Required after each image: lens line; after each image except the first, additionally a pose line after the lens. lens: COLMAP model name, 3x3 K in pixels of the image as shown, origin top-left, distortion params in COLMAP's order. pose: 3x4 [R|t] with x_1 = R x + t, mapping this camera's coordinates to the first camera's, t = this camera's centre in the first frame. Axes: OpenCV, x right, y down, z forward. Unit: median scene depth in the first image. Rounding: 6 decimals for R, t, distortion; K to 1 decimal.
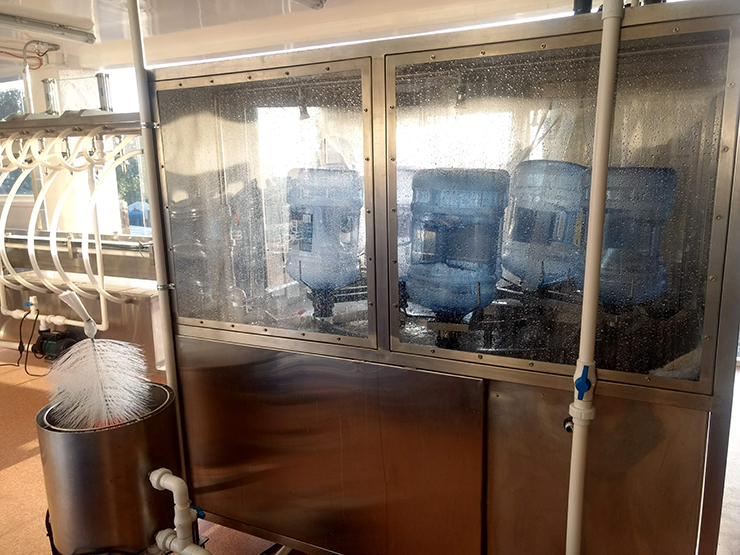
lens RADIAL K [[570.8, 0, 359.6], [0, 570.8, 275.6], [0, 0, 1]] dist [0.058188, -0.053379]
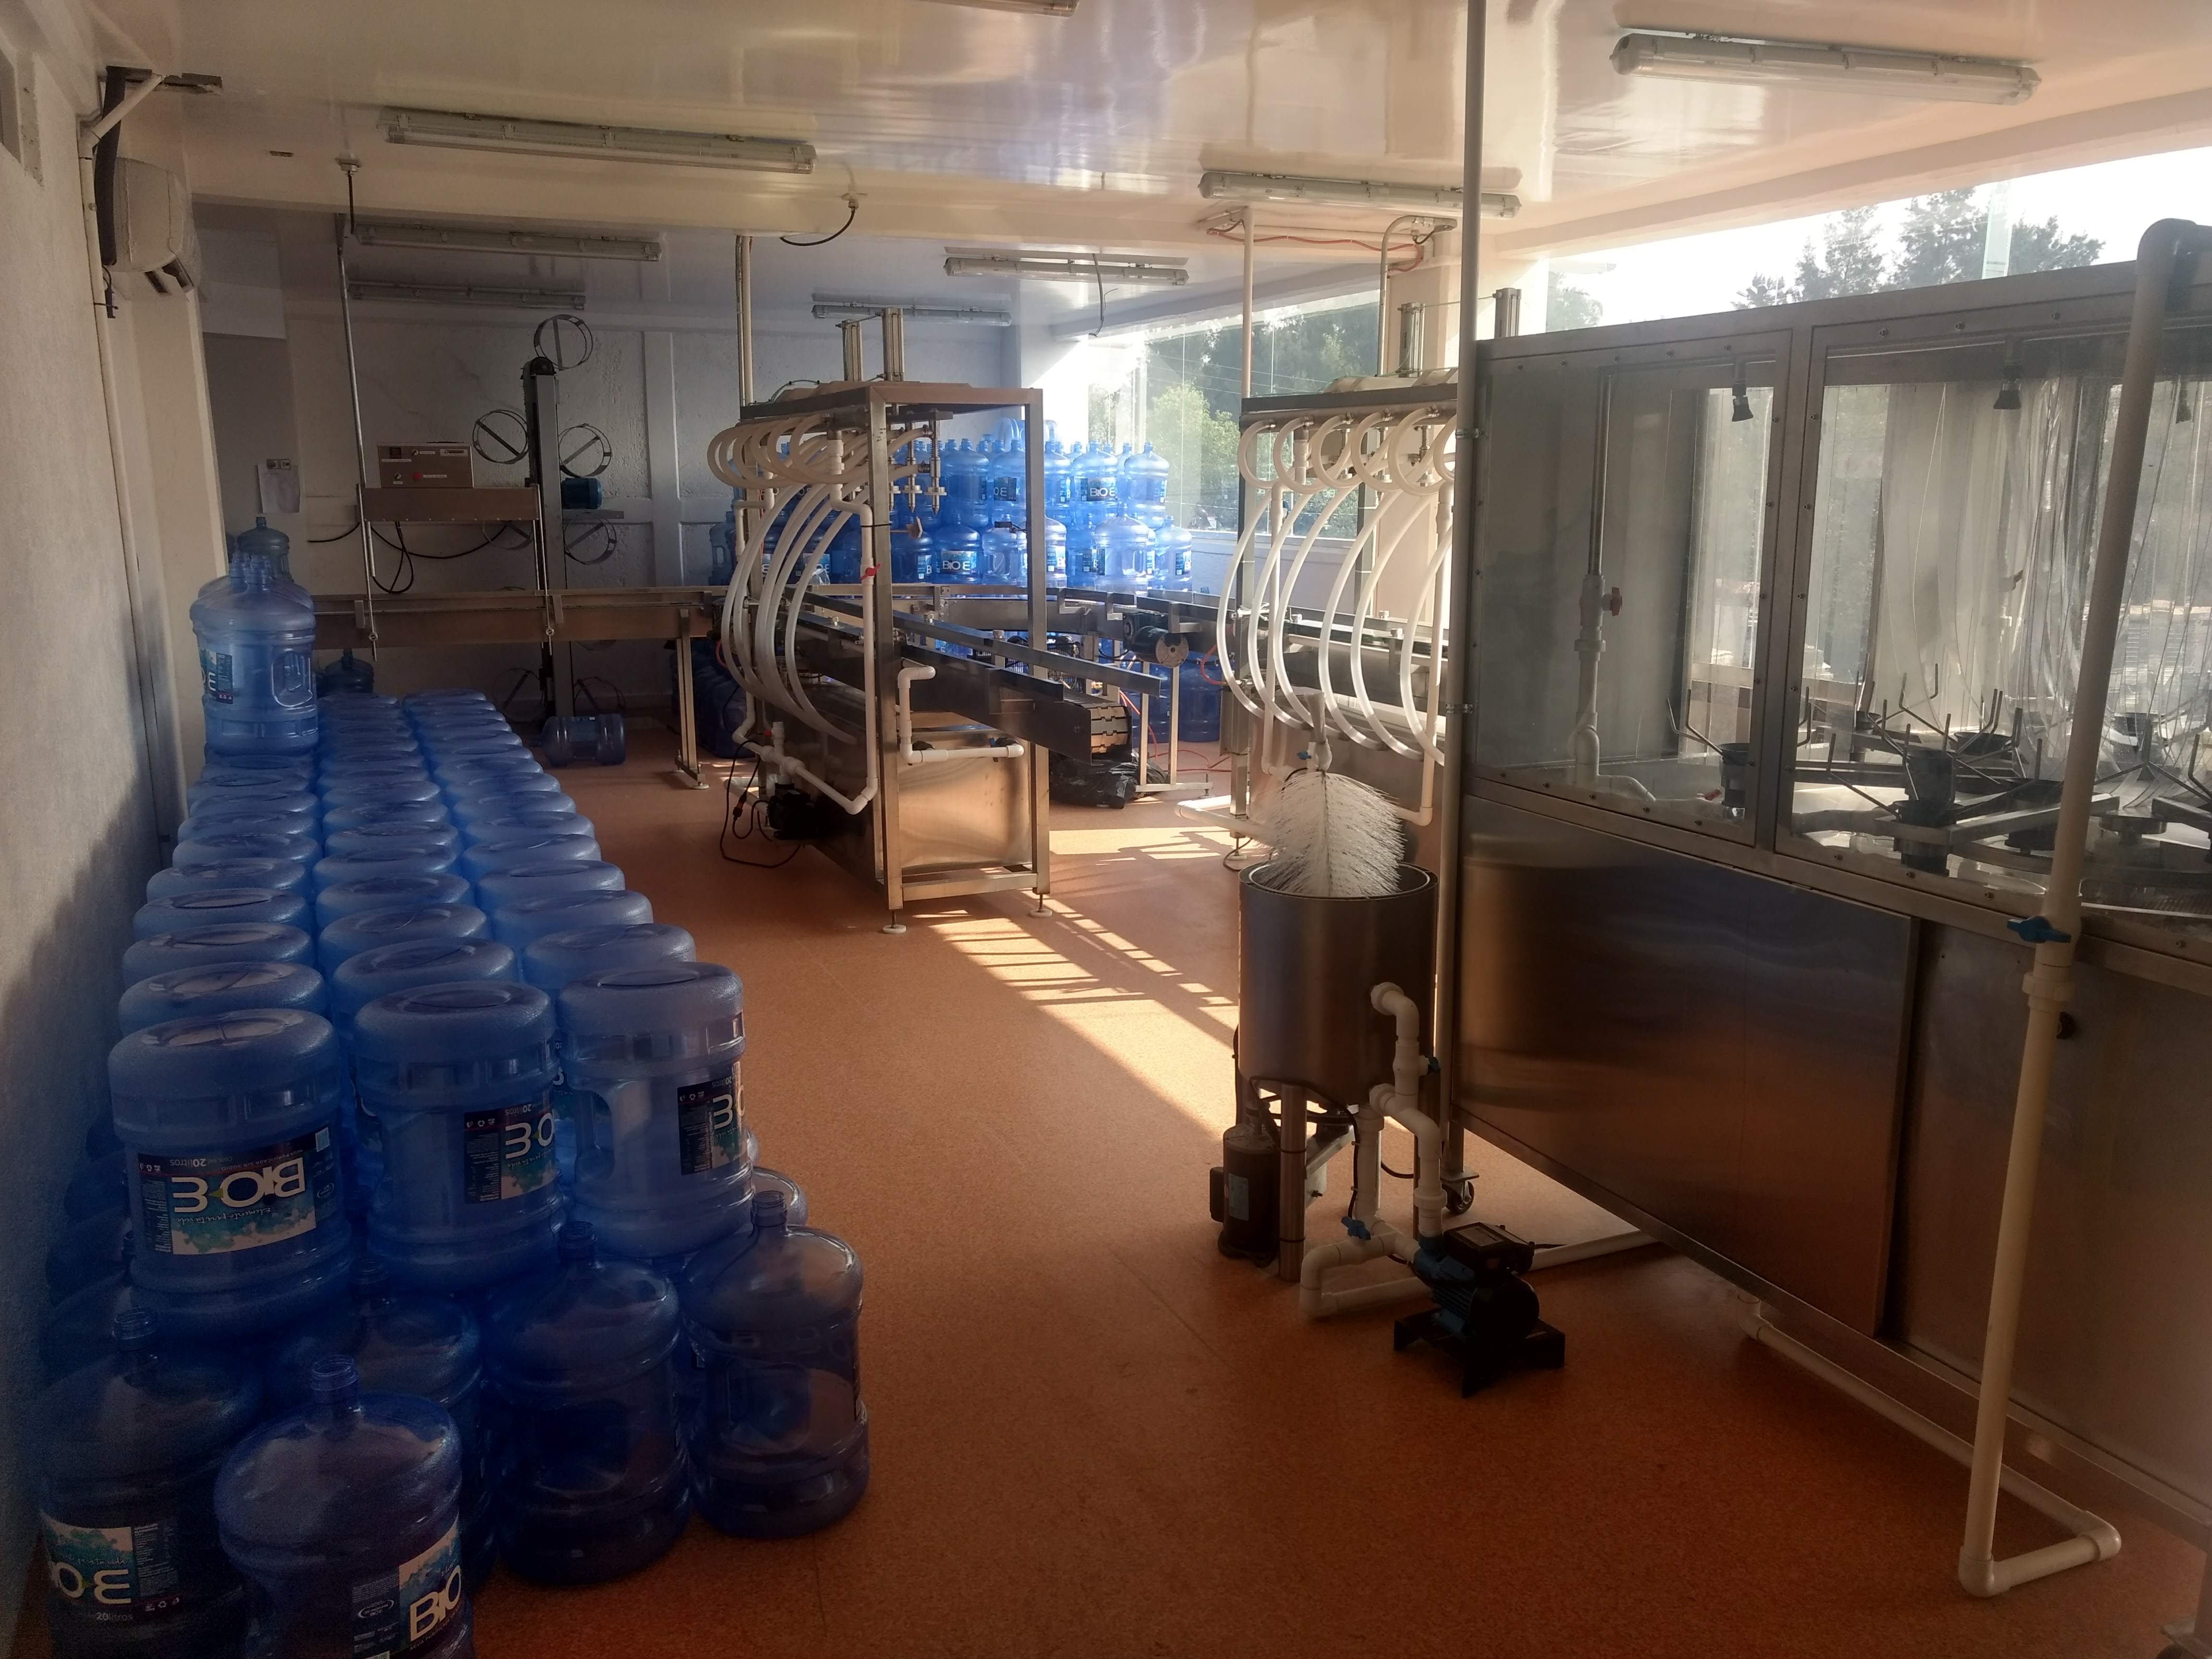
lens RADIAL K [[1706.2, 0, 1075.0], [0, 1706.2, 823.9], [0, 0, 1]] dist [0.058188, -0.053379]
pose [[0.760406, 0.150772, -0.631705, 0.439377], [-0.140255, 0.987850, 0.066945, 0.067403], [0.634123, 0.037694, 0.772313, -0.536226]]
